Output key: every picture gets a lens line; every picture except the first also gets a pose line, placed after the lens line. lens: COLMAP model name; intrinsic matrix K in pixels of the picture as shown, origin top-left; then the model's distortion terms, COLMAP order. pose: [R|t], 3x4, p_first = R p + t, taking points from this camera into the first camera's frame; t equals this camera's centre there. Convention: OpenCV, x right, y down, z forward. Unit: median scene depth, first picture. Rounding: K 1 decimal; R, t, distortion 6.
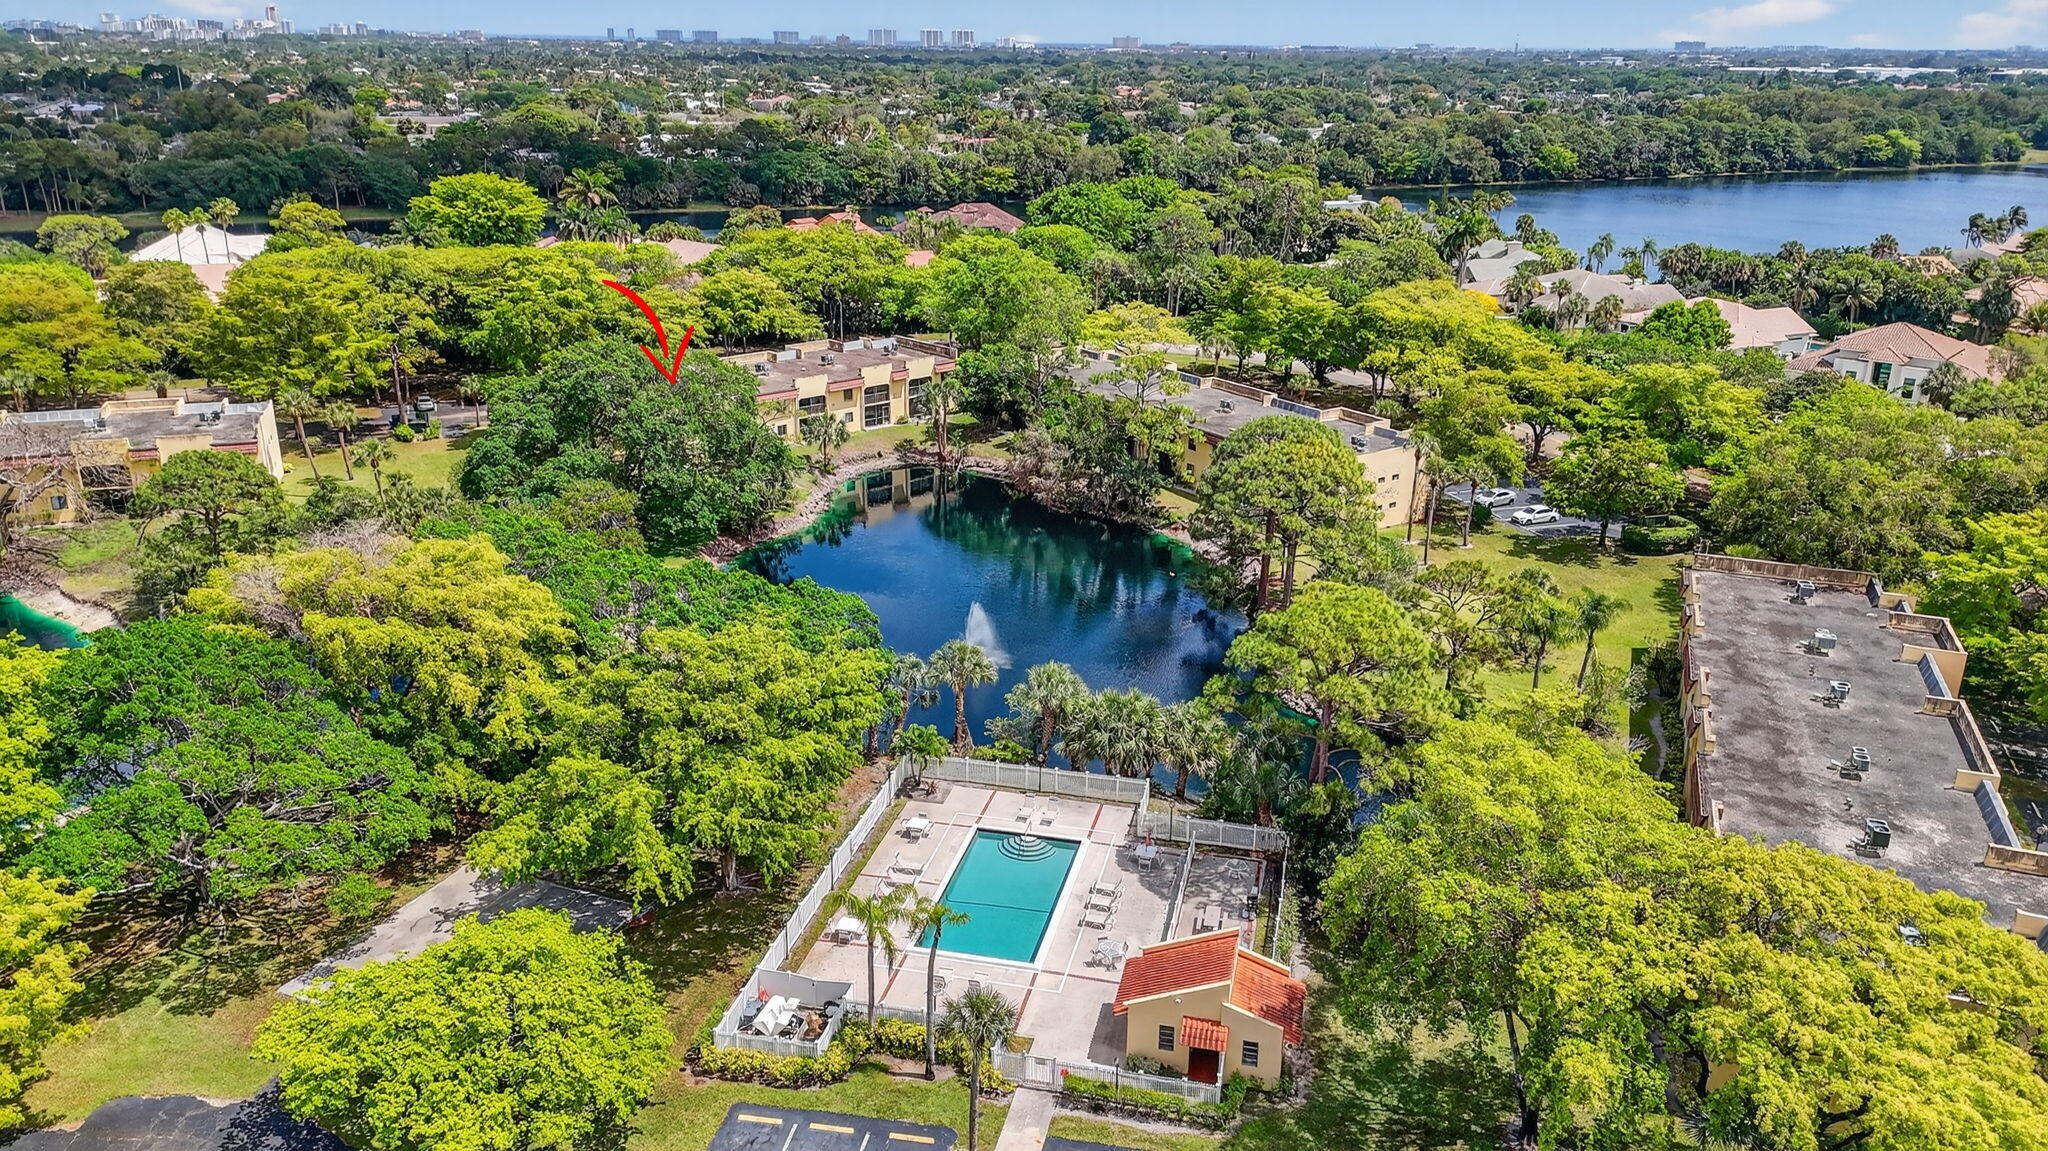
lens RADIAL K [[1533.6, 0, 1062.1], [0, 1533.6, 576.1], [0, 0, 1]] dist [0.069786, -0.072937]
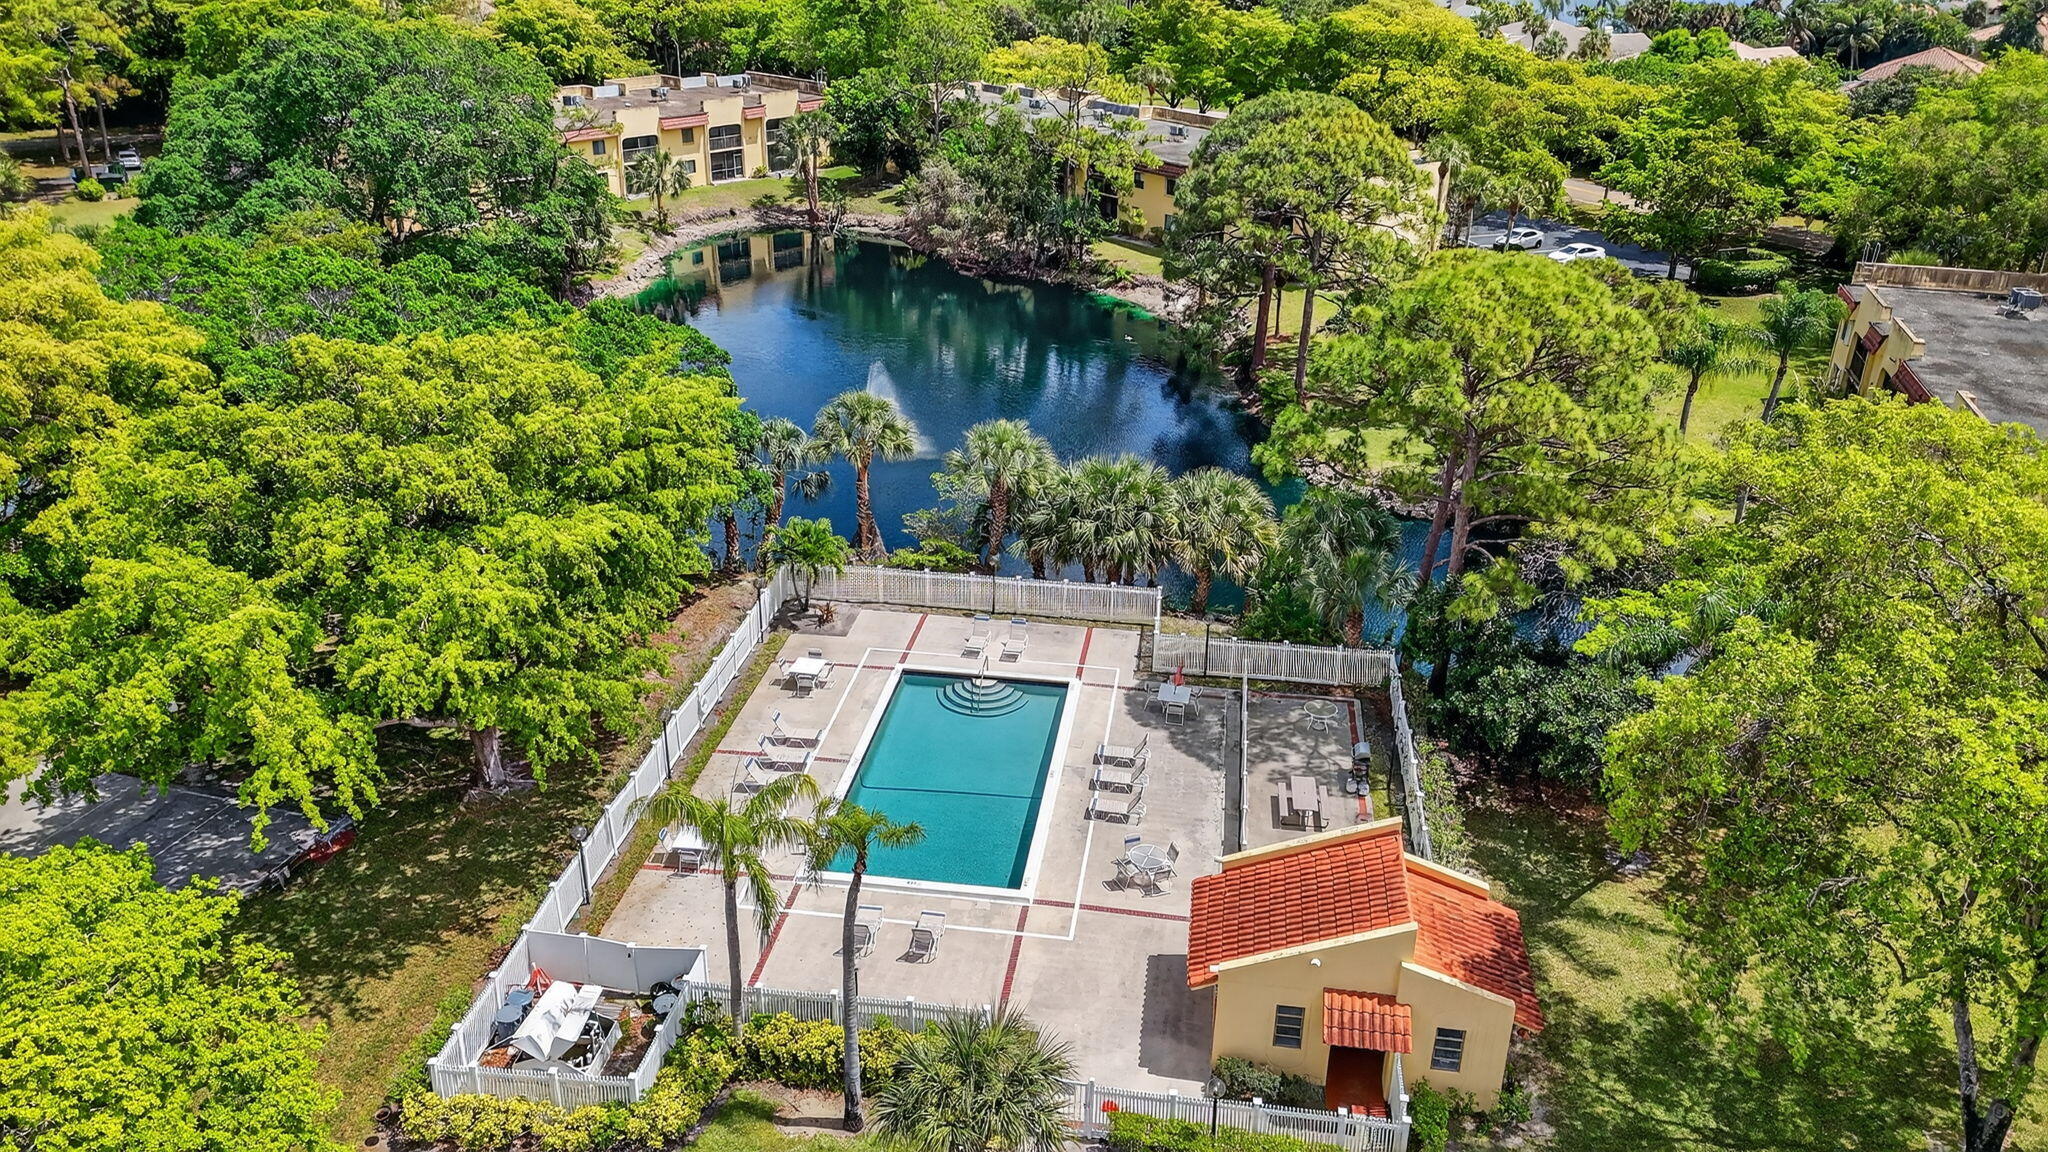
lens RADIAL K [[1533.6, 0, 1062.1], [0, 1533.6, 576.6], [0, 0, 1]] dist [0.069786, -0.072937]
pose [[0.996394, -0.035666, 0.076982, -0.035369], [0.028161, 0.994938, 0.096463, 0.063757], [-0.080032, -0.093947, 0.992355, 0.353679]]
